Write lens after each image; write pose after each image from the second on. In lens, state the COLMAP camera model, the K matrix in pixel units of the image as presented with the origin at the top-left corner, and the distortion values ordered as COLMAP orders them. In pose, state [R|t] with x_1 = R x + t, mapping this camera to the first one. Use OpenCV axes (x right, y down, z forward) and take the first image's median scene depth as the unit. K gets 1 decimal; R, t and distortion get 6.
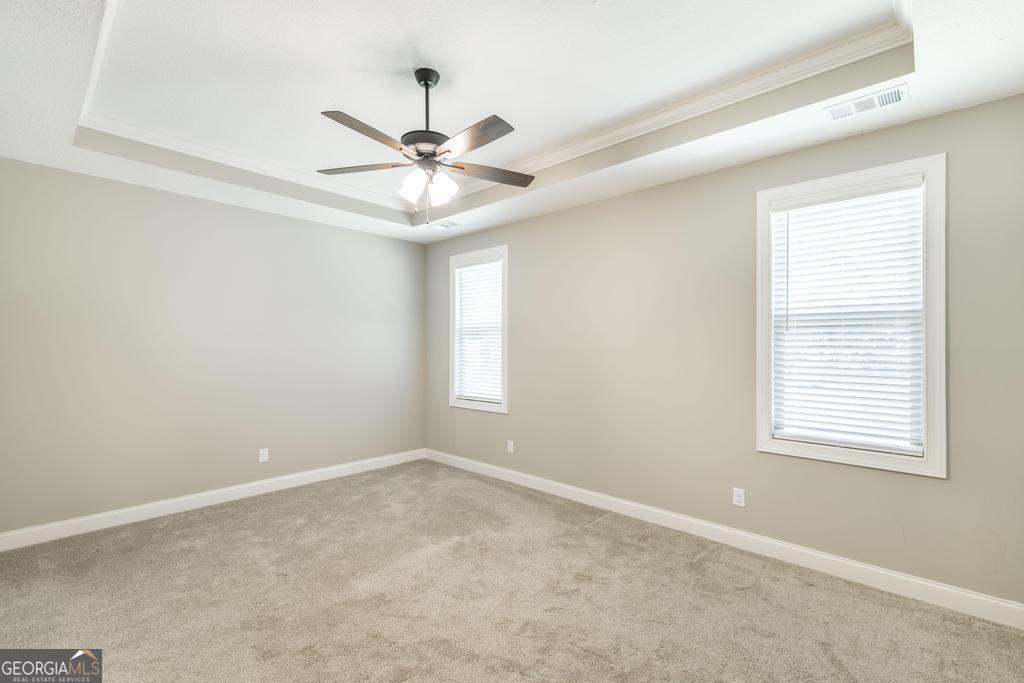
lens RADIAL K [[446.0, 0, 515.9], [0, 446.0, 345.1], [0, 0, 1]] dist [0.003933, -0.000469]
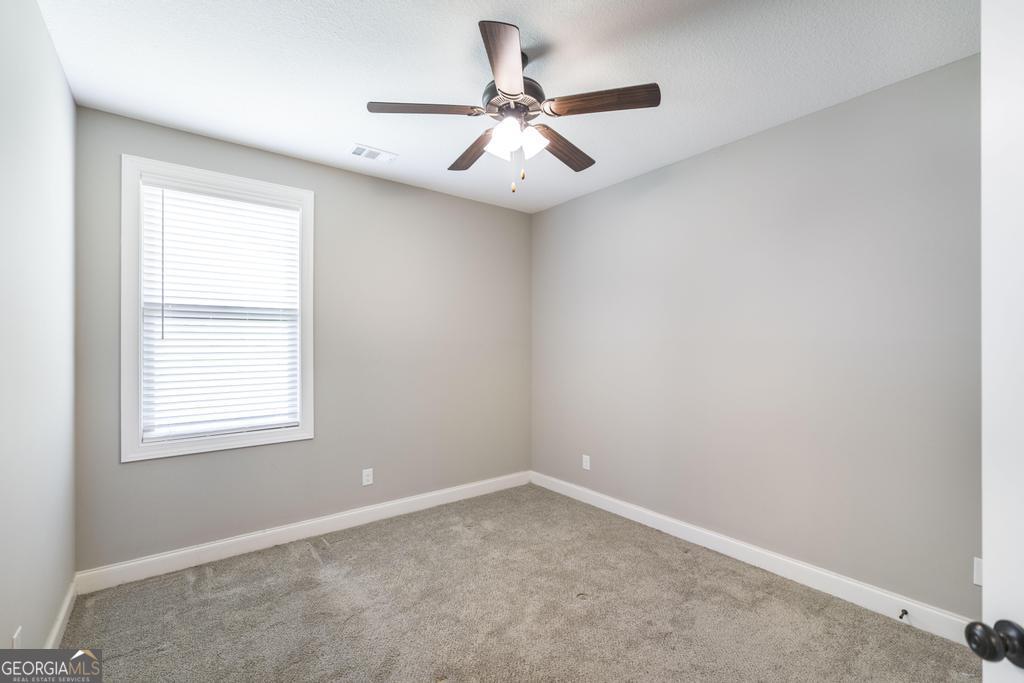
lens RADIAL K [[446.0, 0, 506.1], [0, 446.0, 338.9], [0, 0, 1]] dist [0.003933, -0.000469]
pose [[0.161955, -0.001784, 0.986797, -0.195444], [-0.004049, 0.999989, 0.002473, -0.001035], [-0.986790, -0.004396, 0.161945, 0.181190]]
